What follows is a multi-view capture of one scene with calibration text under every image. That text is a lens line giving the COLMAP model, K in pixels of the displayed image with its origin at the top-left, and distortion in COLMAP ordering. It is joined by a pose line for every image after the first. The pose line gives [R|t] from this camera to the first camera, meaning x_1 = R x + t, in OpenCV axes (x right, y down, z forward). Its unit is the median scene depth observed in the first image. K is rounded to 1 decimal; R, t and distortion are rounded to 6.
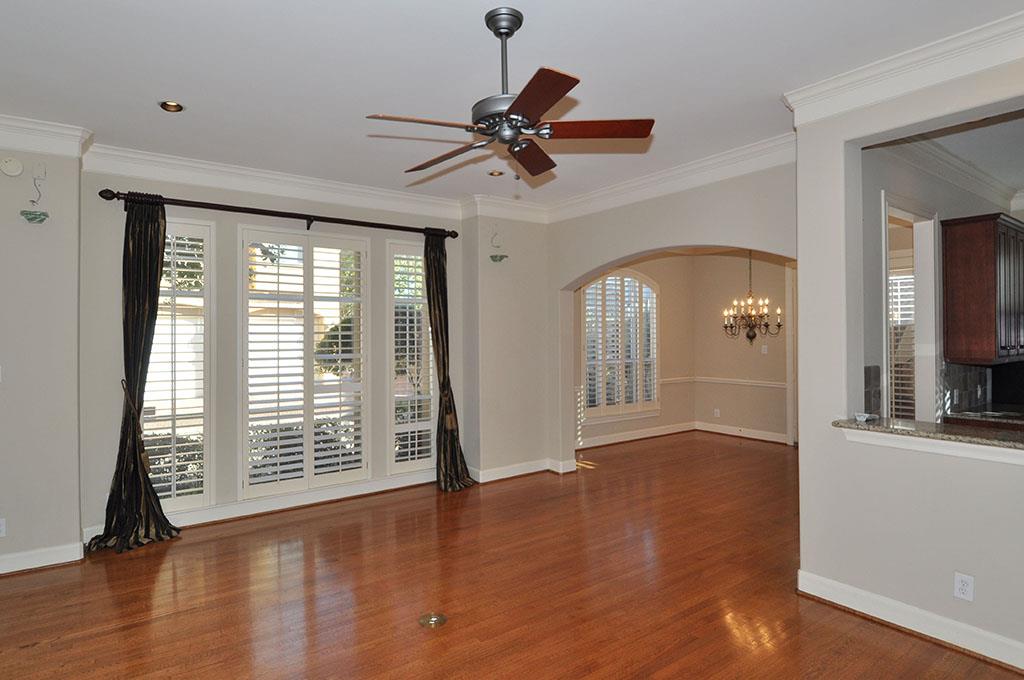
lens RADIAL K [[537.3, 0, 503.4], [0, 537.3, 331.7], [0, 0, 1]] dist [0.010269, -0.020006]
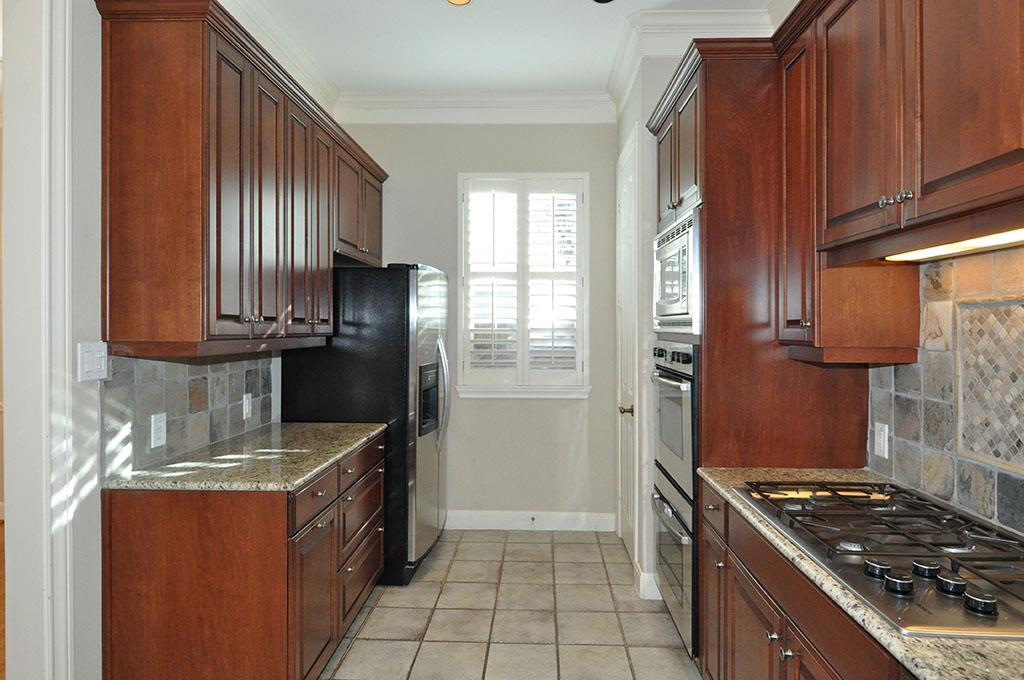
lens RADIAL K [[590.2, 0, 514.6], [0, 590.2, 331.7], [0, 0, 1]] dist [-0.001487, -0.000229]
pose [[0.609900, -0.000955, 0.792478, 0.464776], [-0.003000, 0.999989, 0.003514, 0.027365], [-0.792473, -0.004520, 0.609891, 0.345968]]
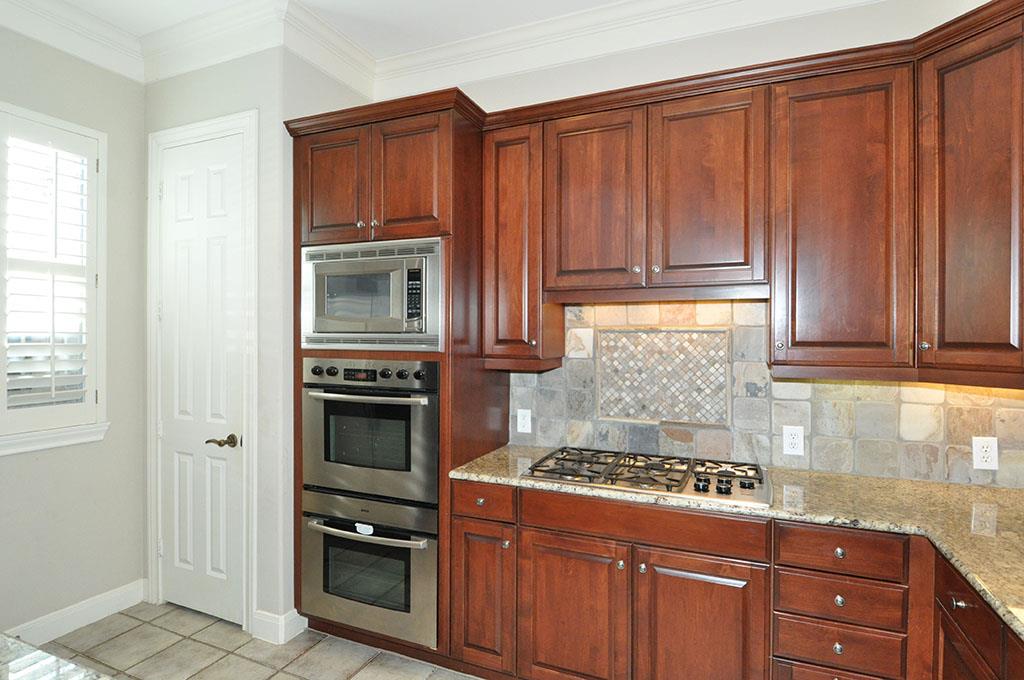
lens RADIAL K [[537.3, 0, 520.1], [0, 537.3, 336.4], [0, 0, 1]] dist [0.010269, -0.020006]
pose [[-0.521829, 0.001091, 0.853050, 0.479894], [0.000270, 0.999999, -0.001114, 0.020057], [-0.853050, -0.000351, -0.521829, 0.613683]]
